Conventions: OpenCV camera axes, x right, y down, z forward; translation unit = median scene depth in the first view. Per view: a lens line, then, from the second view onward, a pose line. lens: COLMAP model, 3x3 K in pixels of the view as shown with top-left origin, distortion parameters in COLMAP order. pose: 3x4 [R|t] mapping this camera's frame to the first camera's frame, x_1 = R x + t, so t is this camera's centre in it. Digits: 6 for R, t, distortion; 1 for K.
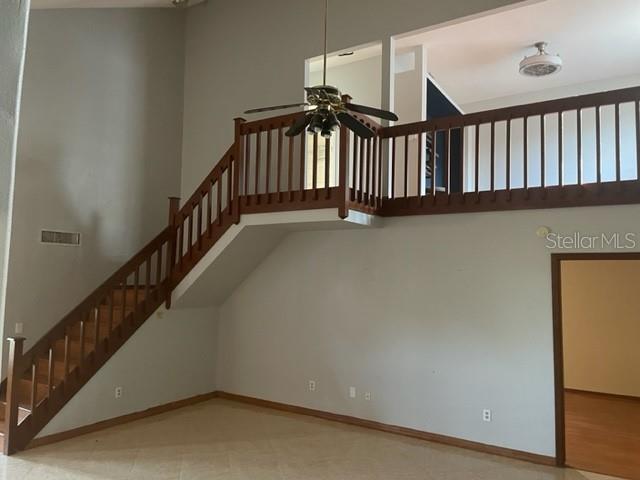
lens RADIAL K [[484.8, 0, 319.7], [0, 484.8, 240.5], [0, 0, 1]] dist [0.098330, -0.119164]
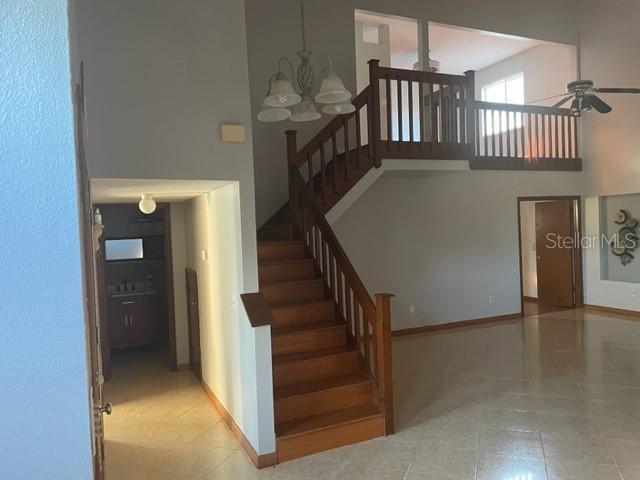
lens RADIAL K [[484.8, 0, 323.1], [0, 484.8, 242.3], [0, 0, 1]] dist [0.098330, -0.119164]
pose [[0.544331, -0.068922, 0.836035, -1.106794], [-0.009891, 0.996022, 0.088552, 0.032395], [-0.838812, -0.056471, 0.541484, 0.536779]]
